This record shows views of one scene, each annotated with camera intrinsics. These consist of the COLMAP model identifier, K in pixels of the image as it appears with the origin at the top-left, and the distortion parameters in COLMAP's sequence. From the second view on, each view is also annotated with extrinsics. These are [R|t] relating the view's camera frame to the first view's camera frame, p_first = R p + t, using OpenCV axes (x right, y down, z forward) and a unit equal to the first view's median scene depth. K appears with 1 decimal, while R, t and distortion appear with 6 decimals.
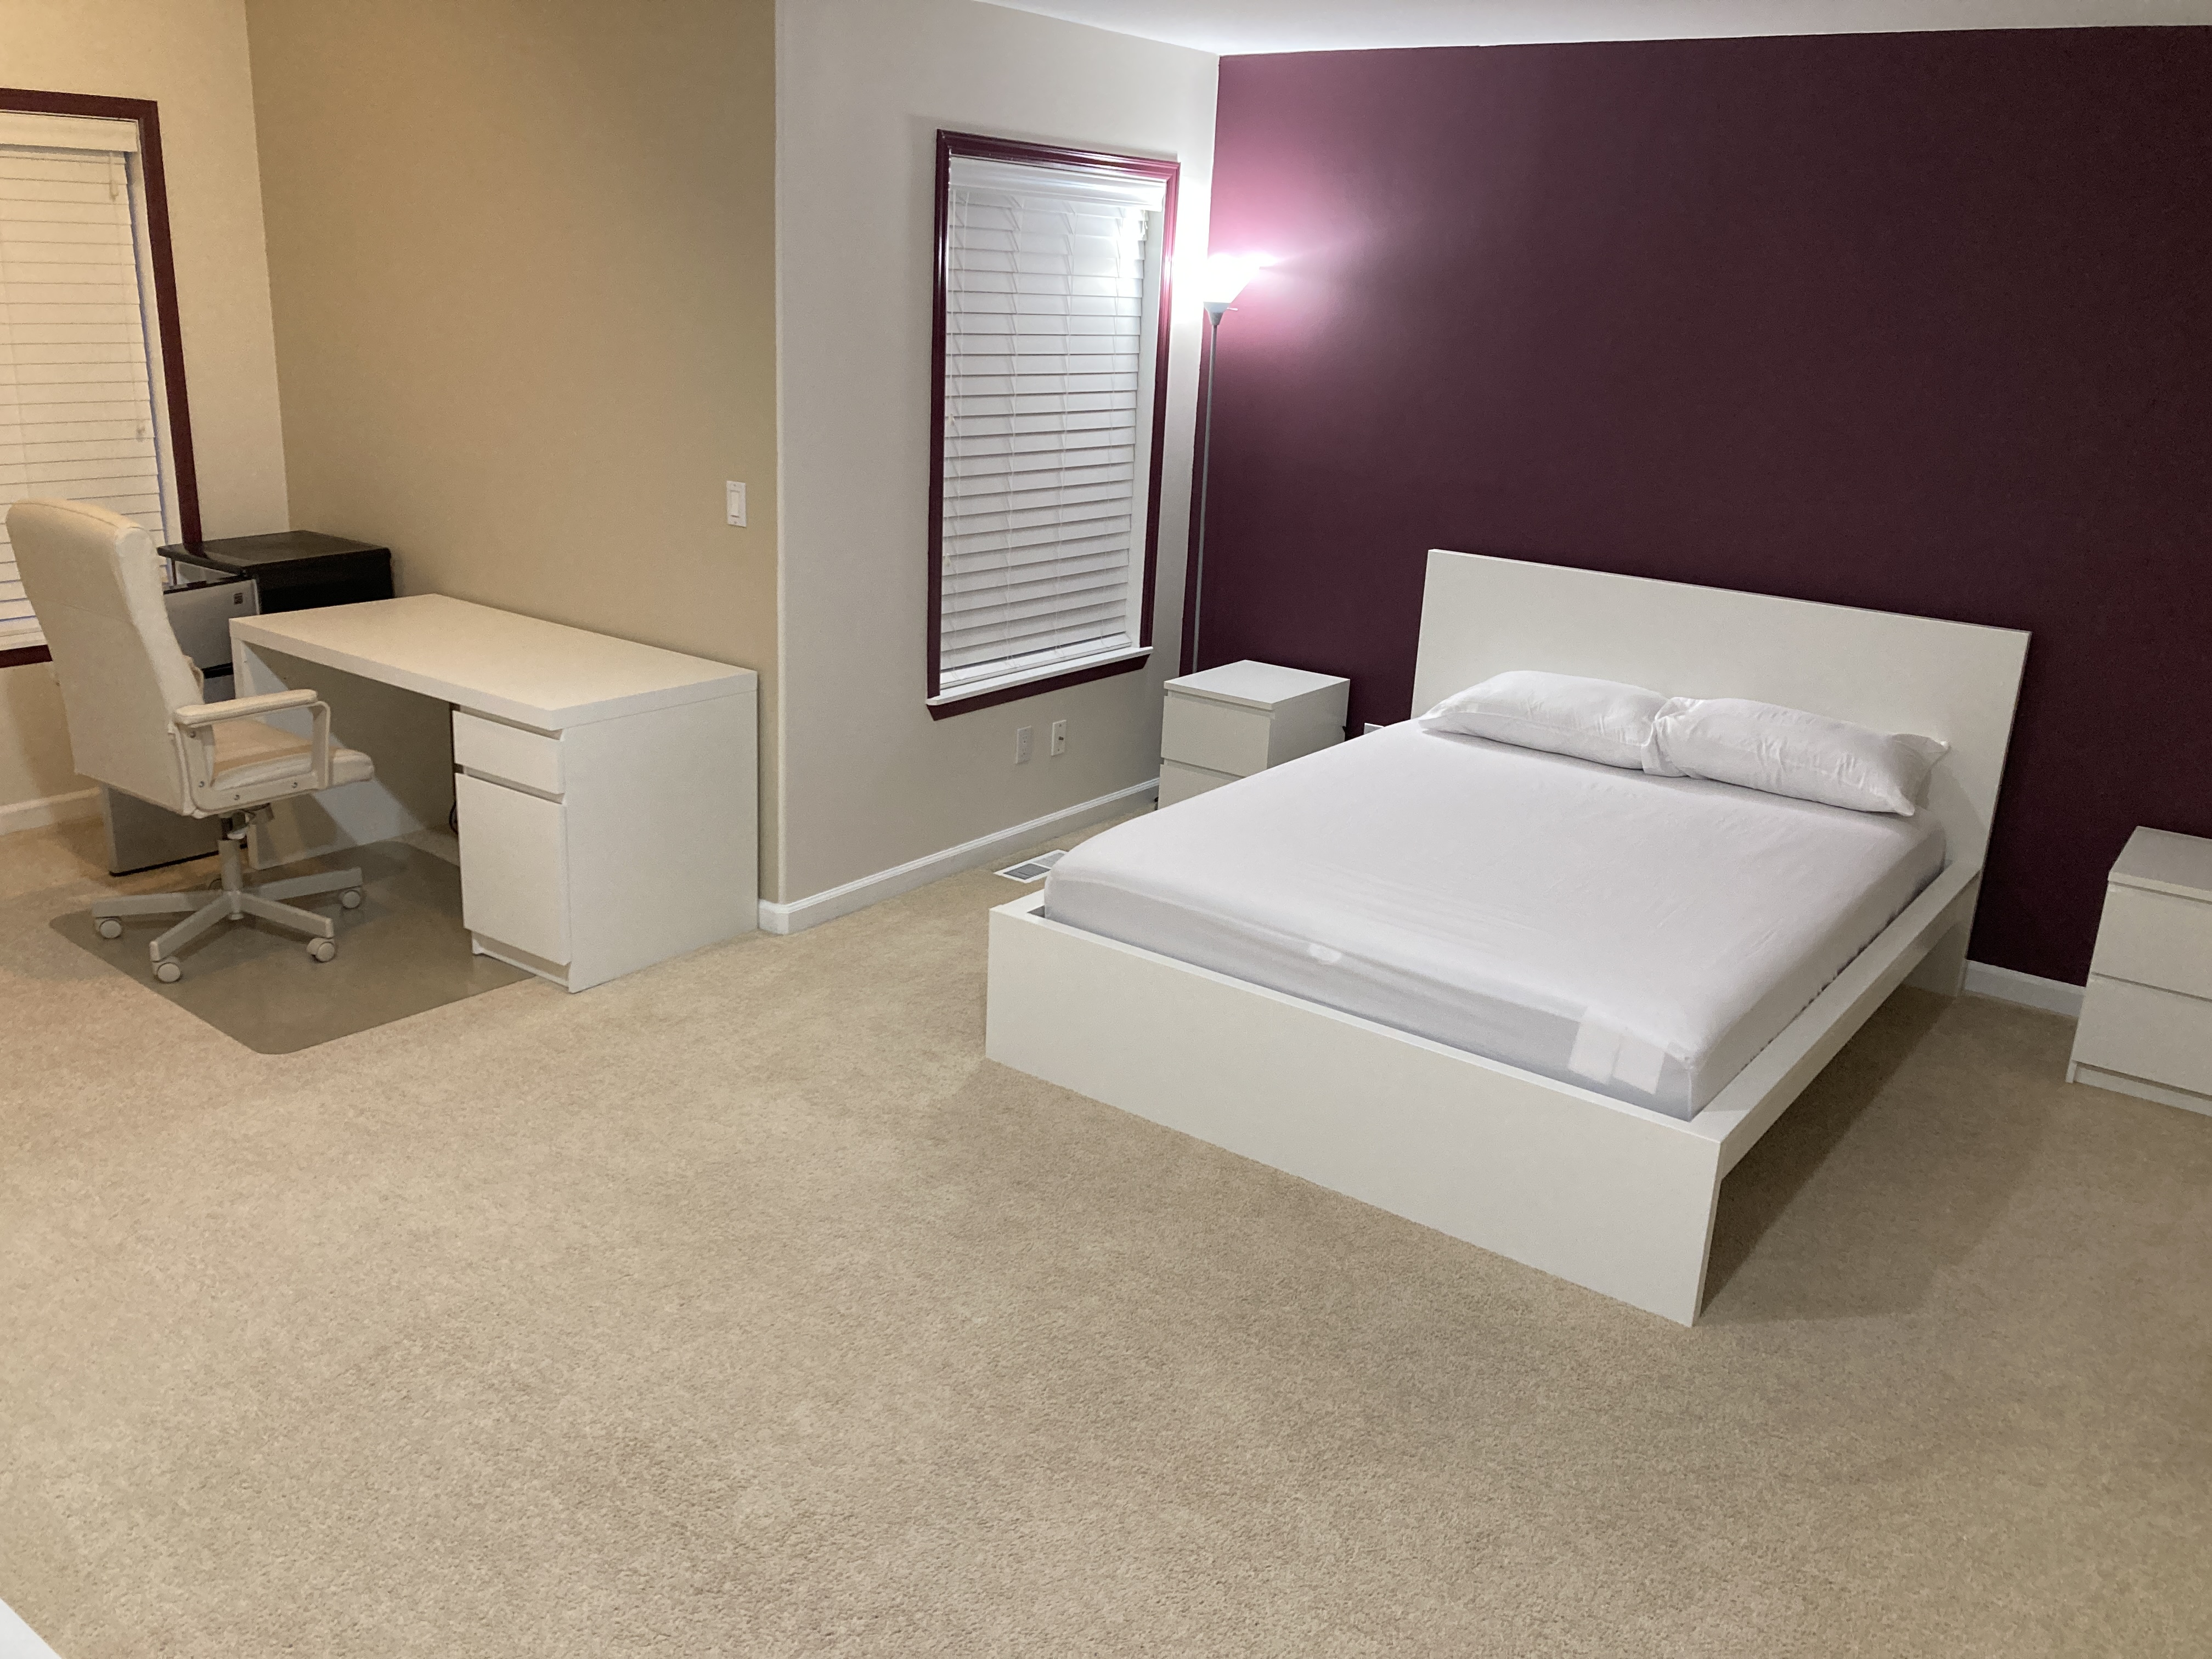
lens RADIAL K [[1796.1, 0, 1097.8], [0, 1796.1, 818.8], [0, 0, 1]] dist [0.109155, -0.176929]
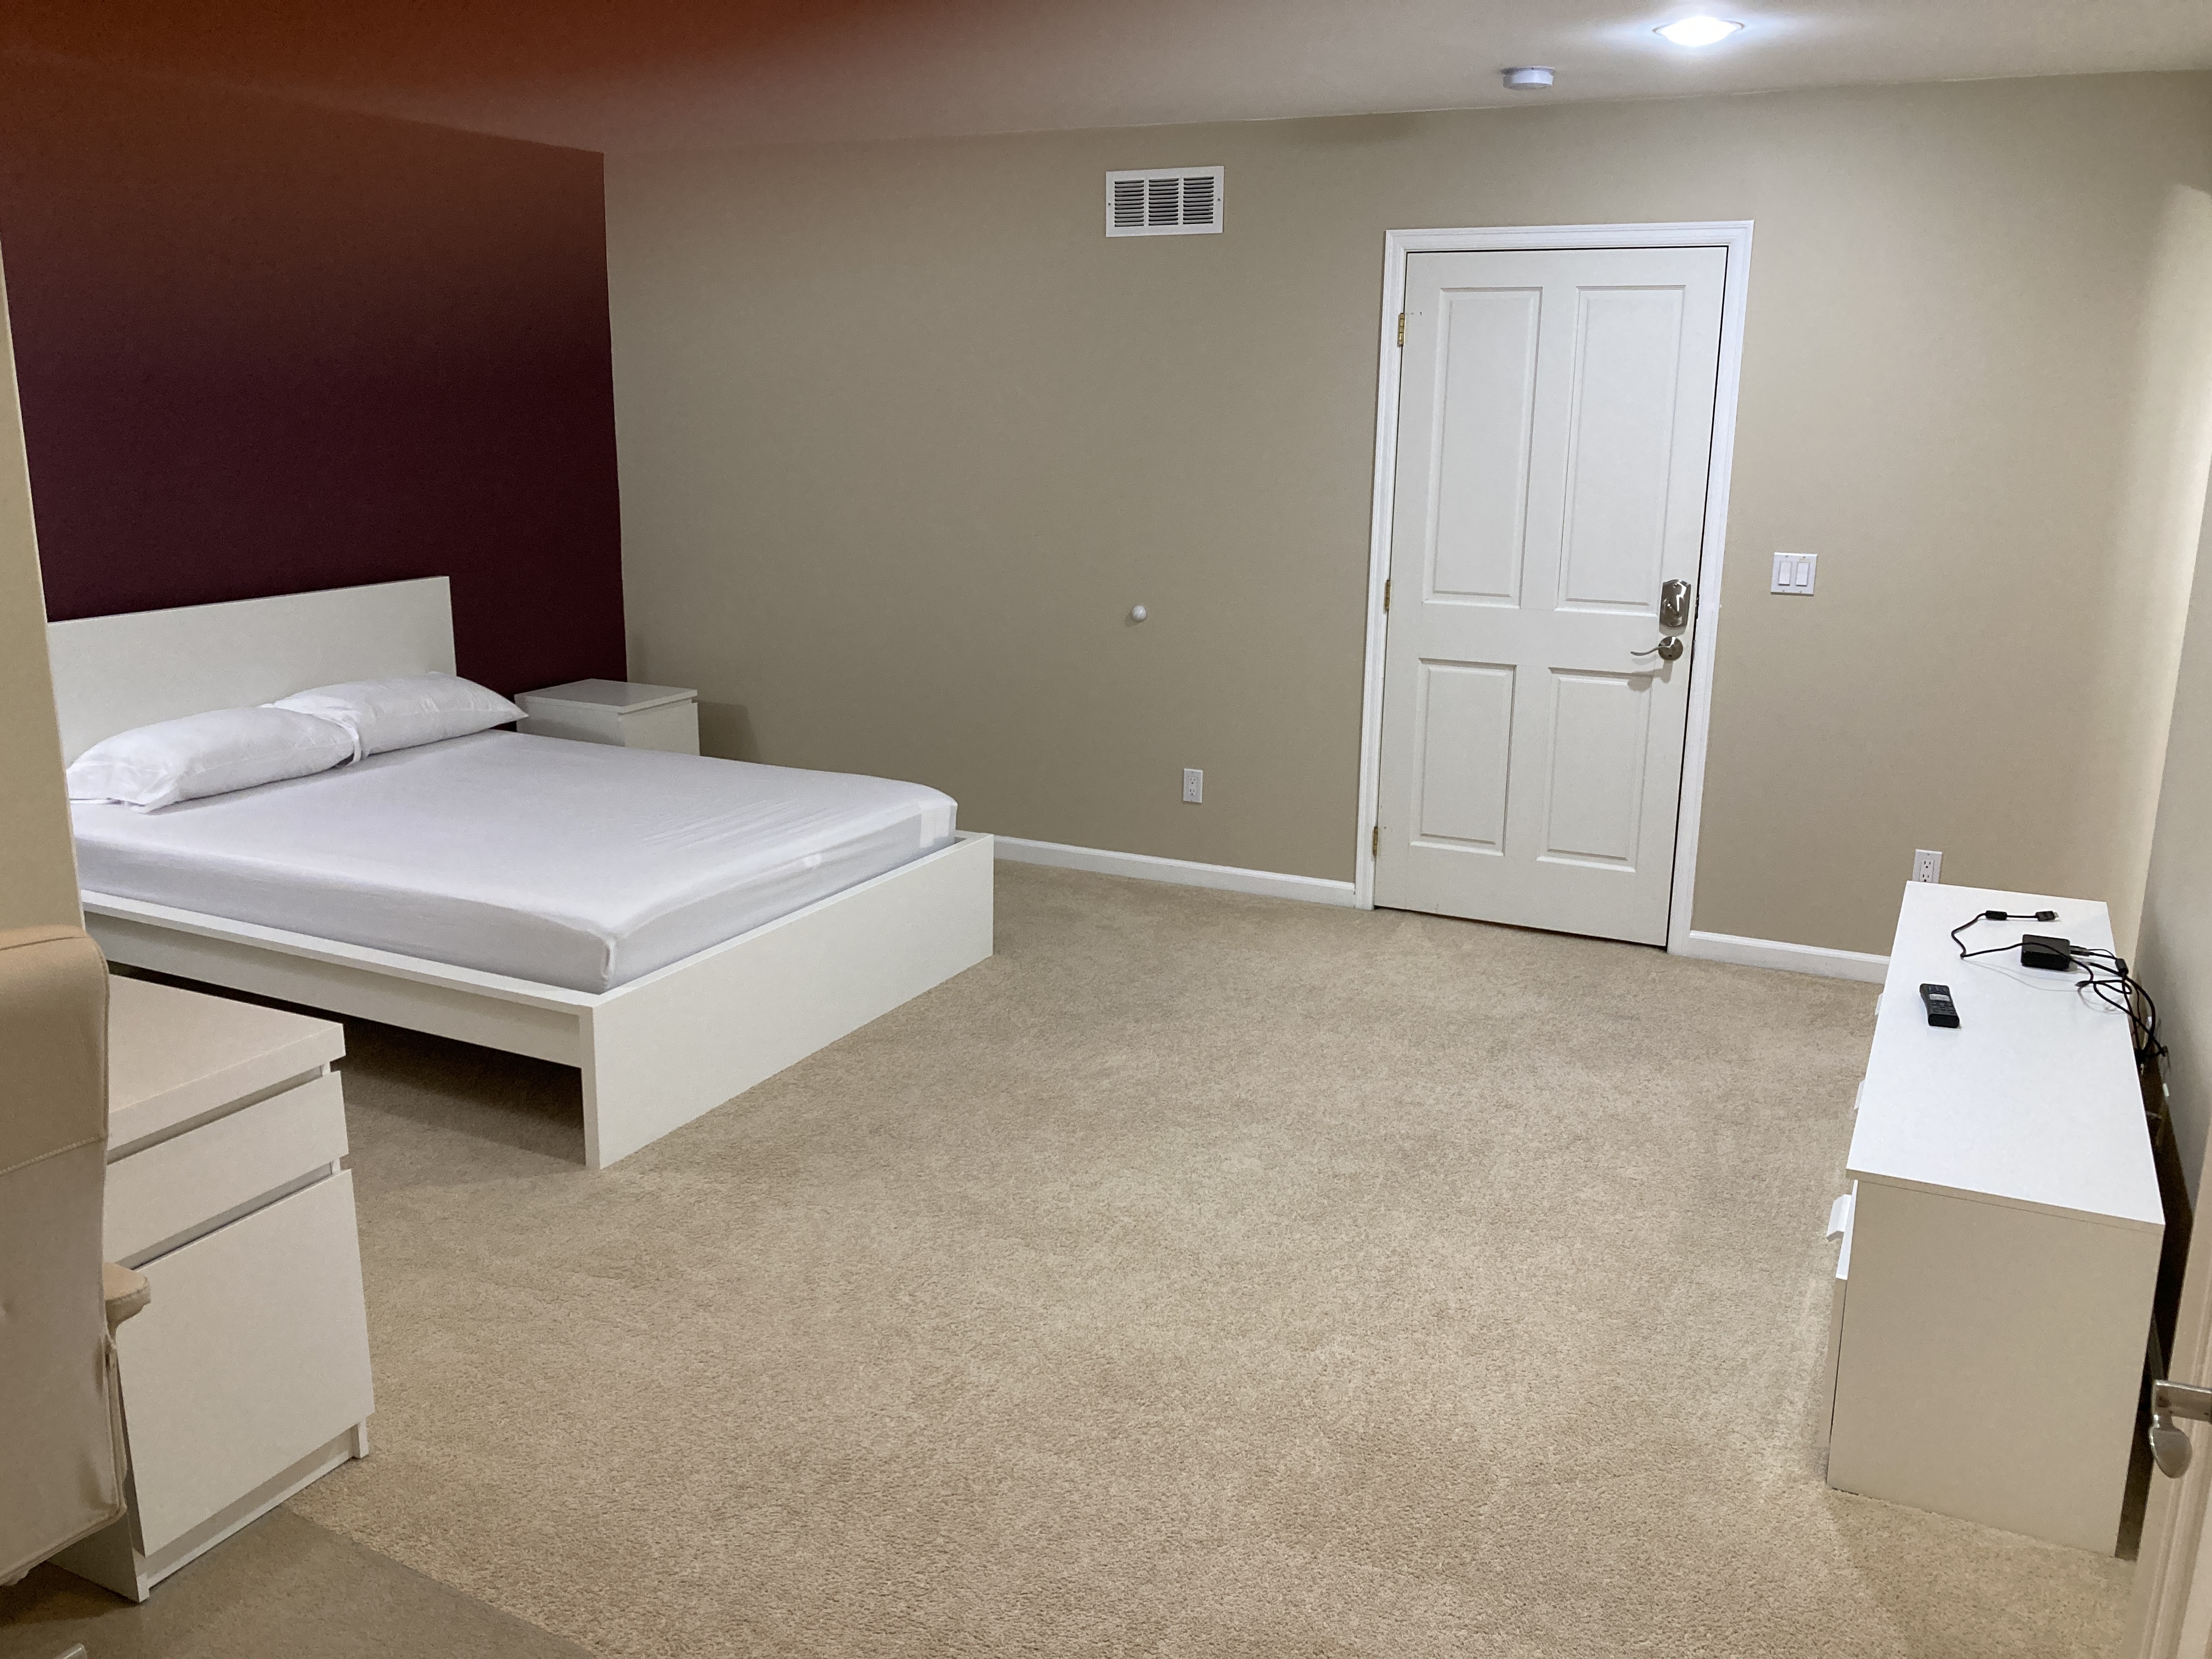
lens RADIAL K [[1796.1, 0, 1097.8], [0, 1796.1, 818.8], [0, 0, 1]] dist [0.109155, -0.176929]
pose [[-0.169937, -0.284233, 0.943575, -0.821517], [0.276360, 0.905333, 0.322486, -0.228223], [-0.945911, 0.315568, -0.075299, 0.688021]]
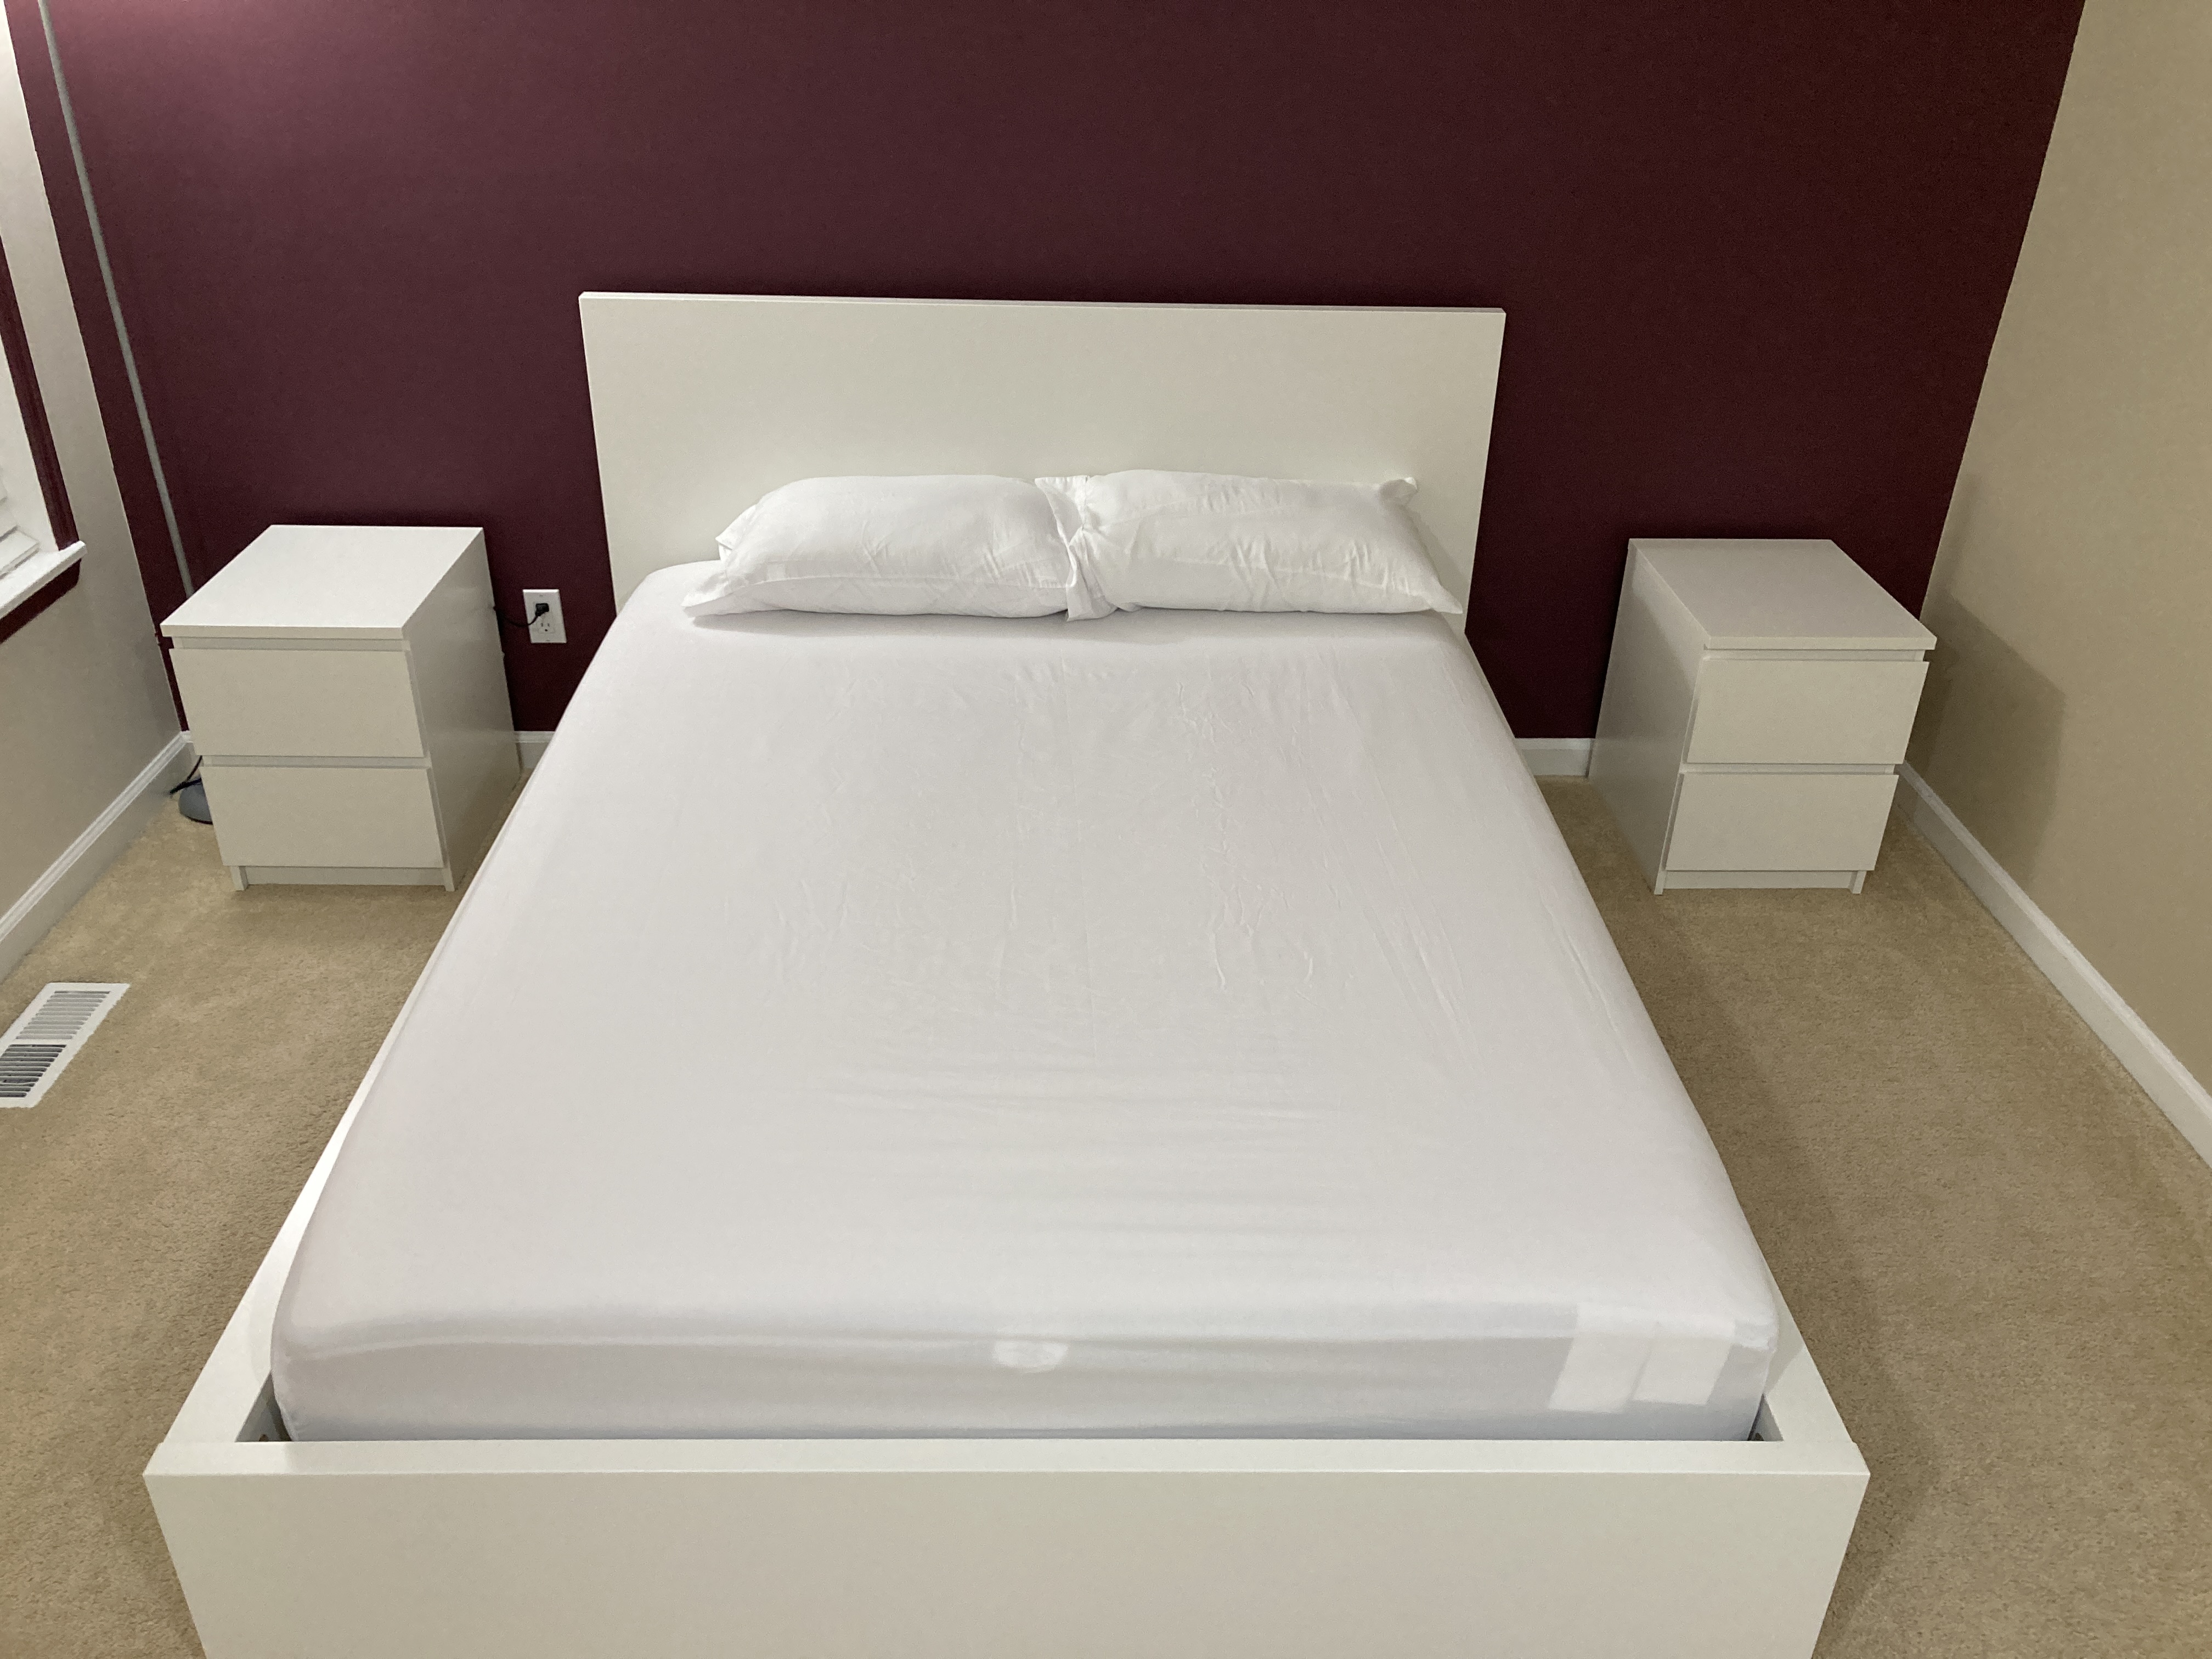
lens RADIAL K [[1796.1, 0, 1097.8], [0, 1796.1, 818.8], [0, 0, 1]] dist [0.109155, -0.176929]
pose [[0.792739, -0.325403, 0.515439, -0.045829], [0.196973, 0.936975, 0.288581, -0.146524], [-0.576859, -0.127242, 0.806873, 0.477172]]
